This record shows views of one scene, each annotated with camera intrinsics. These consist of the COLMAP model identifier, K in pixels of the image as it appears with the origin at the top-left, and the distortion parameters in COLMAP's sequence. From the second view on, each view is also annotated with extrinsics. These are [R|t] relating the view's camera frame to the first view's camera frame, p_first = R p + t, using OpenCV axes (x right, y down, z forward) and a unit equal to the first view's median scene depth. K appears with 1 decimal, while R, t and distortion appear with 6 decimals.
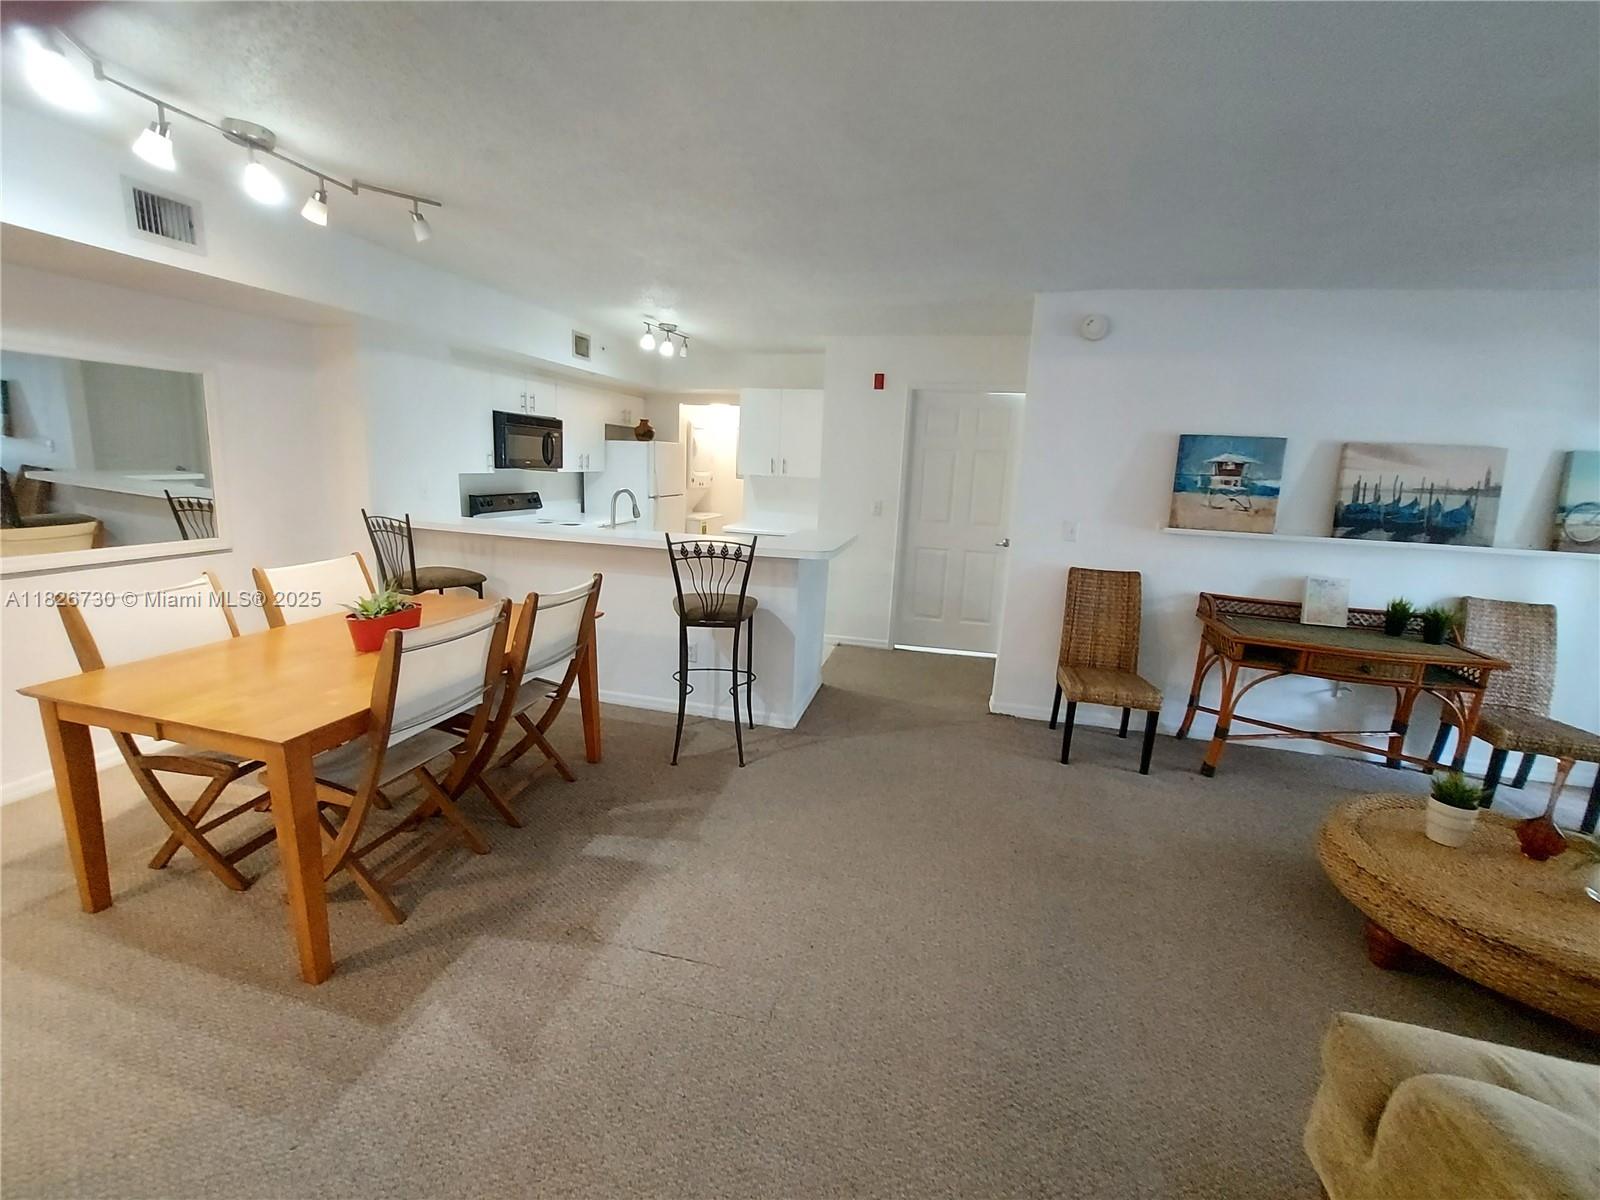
lens RADIAL K [[636.6, 0, 794.1], [0, 636.6, 592.7], [0, 0, 1]] dist [-0.028350, 0.003207]
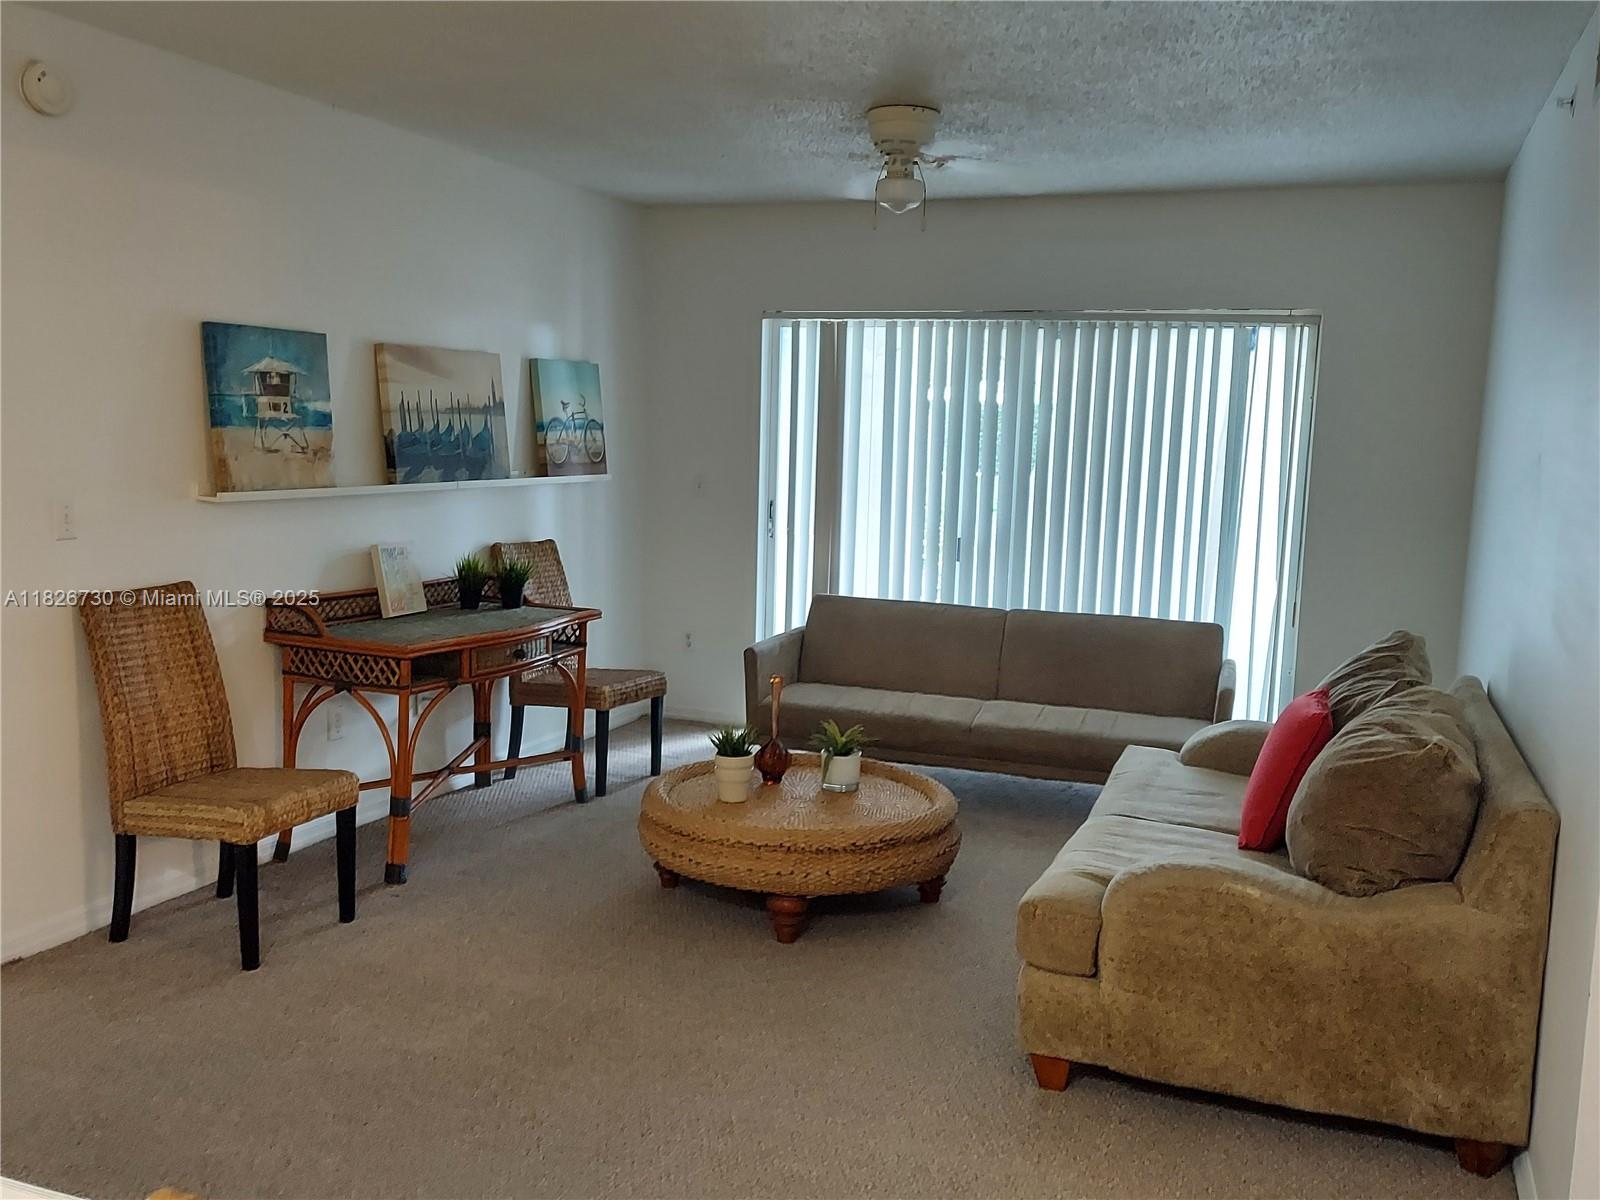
lens RADIAL K [[1376.8, 0, 810.2], [0, 1376.8, 602.5], [0, 0, 1]] dist [0.148084, -0.236626]
pose [[0.128677, -0.166056, 0.977685, -0.560023], [0.174658, 0.974265, 0.142488, -0.097004], [-0.976185, 0.152425, 0.154368, 0.338896]]
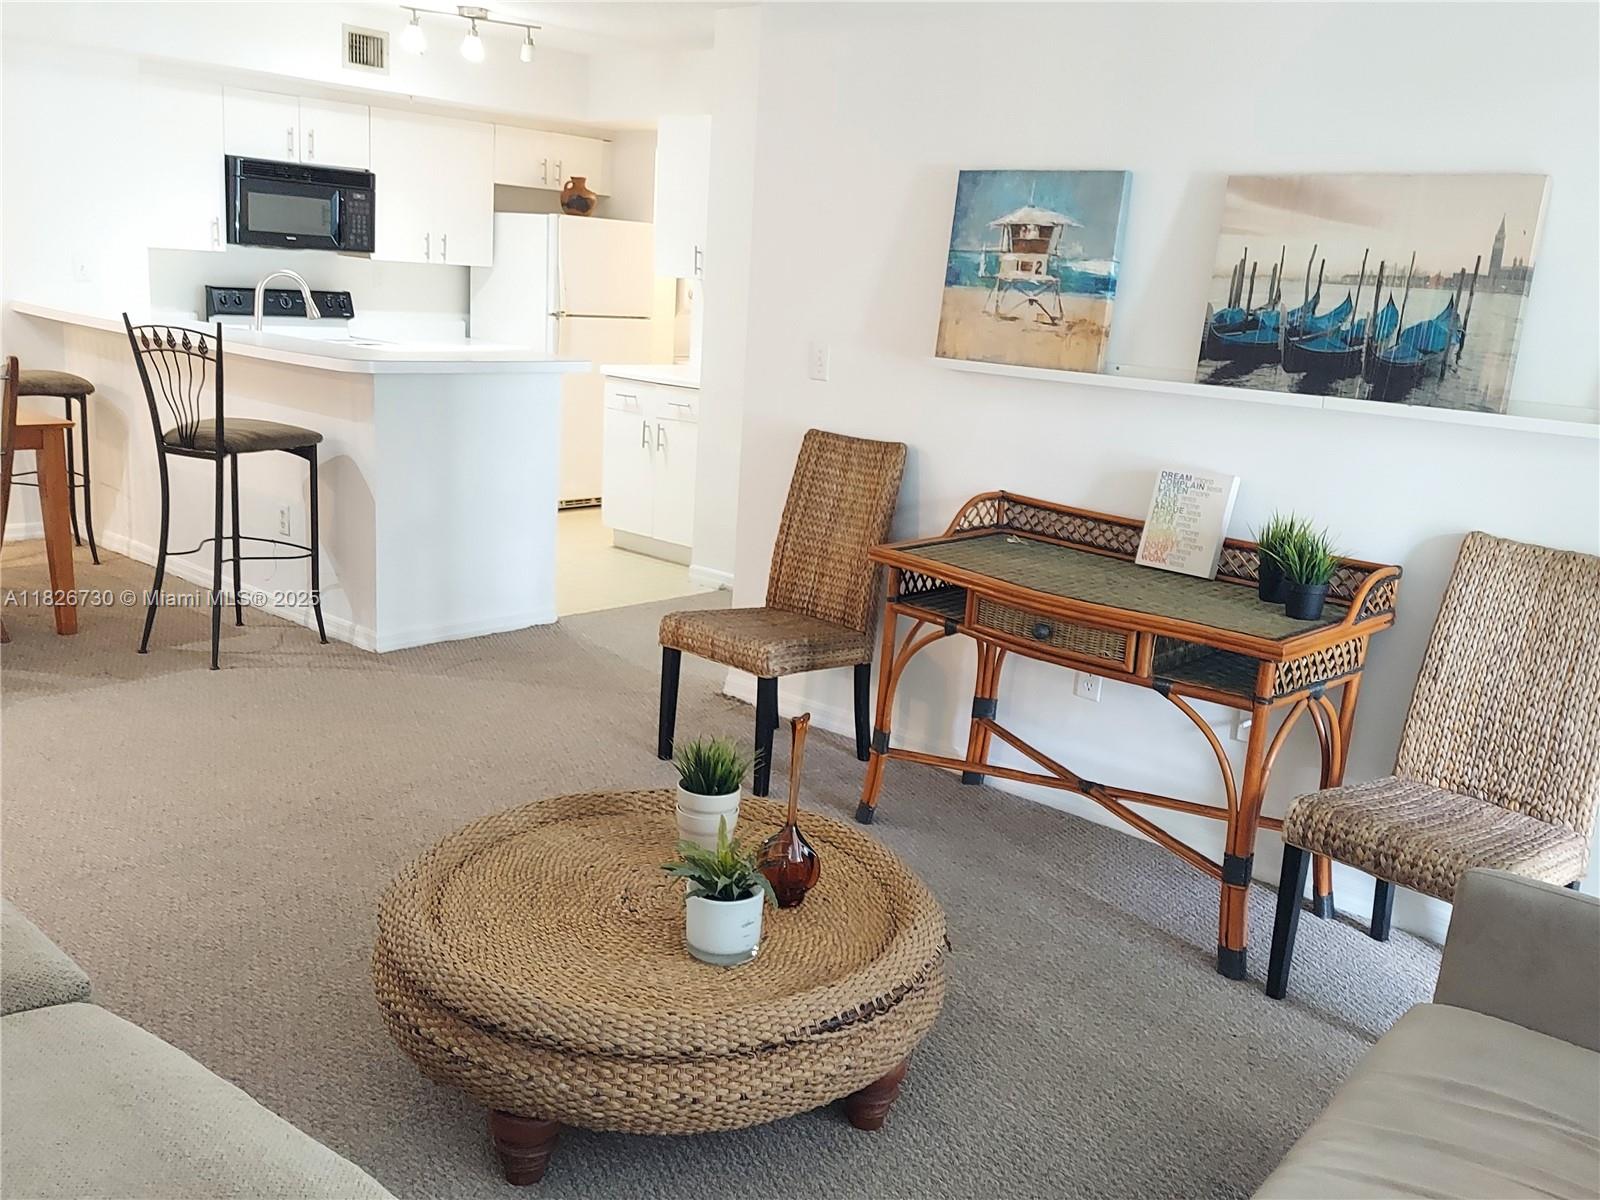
lens RADIAL K [[1443.4, 0, 800.0], [0, 1443.4, 600.0], [0, 0, 1]] dist [0.149146, -0.280678]
pose [[0.881589, 0.120854, -0.456284, 1.094698], [-0.122796, 0.992104, 0.025519, 0.079724], [0.455765, 0.033533, 0.889468, -0.100632]]
